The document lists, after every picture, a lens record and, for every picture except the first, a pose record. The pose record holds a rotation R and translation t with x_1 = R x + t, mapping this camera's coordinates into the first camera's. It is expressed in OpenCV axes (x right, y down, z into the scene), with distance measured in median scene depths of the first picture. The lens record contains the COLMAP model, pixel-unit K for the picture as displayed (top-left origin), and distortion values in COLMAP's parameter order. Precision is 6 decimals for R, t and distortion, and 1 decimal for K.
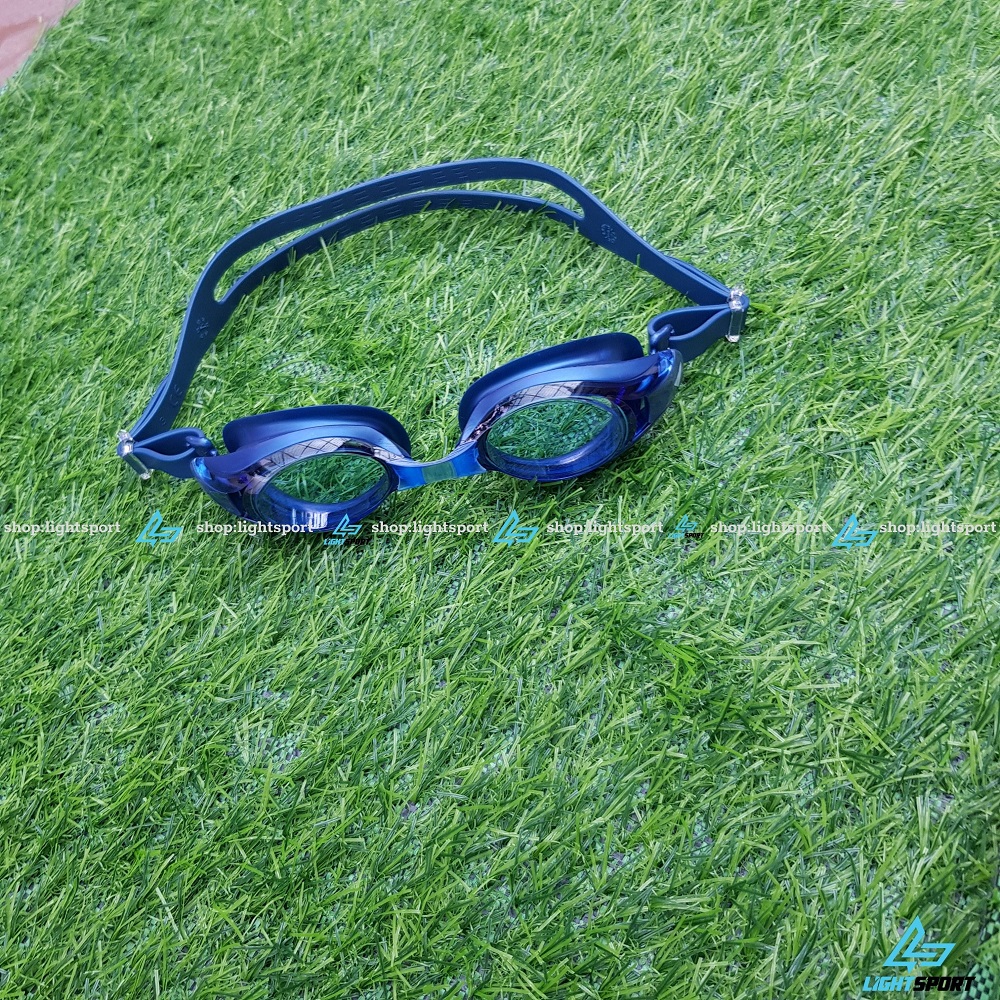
lens RADIAL K [[1003.6, 0, 500.0], [0, 1003.6, 500.0], [0, 0, 1]] dist [0.110396, -0.307038]
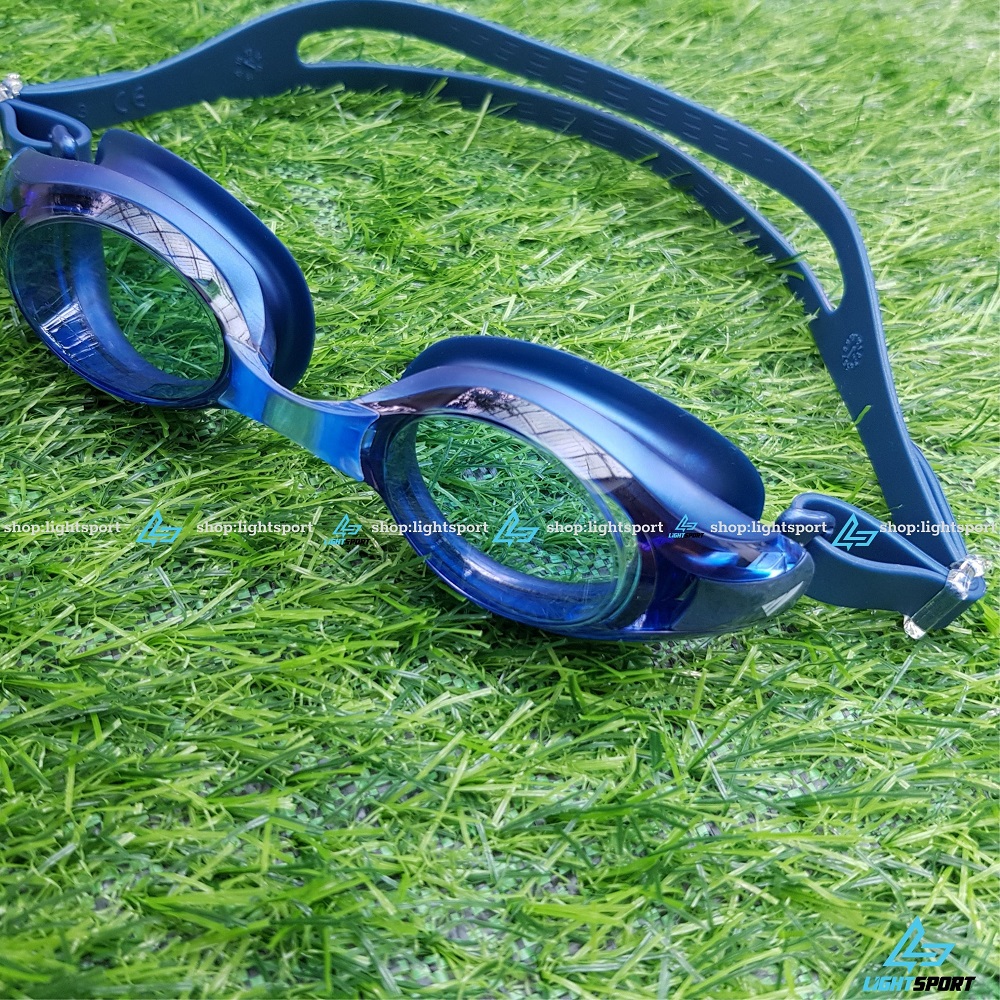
lens RADIAL K [[1003.6, 0, 500.0], [0, 1003.6, 500.0], [0, 0, 1]] dist [0.110396, -0.307038]
pose [[0.738149, 0.653985, -0.165646, 0.122912], [-0.670420, 0.738491, -0.071888, -0.030944], [0.075315, 0.164117, 0.983562, 0.485045]]
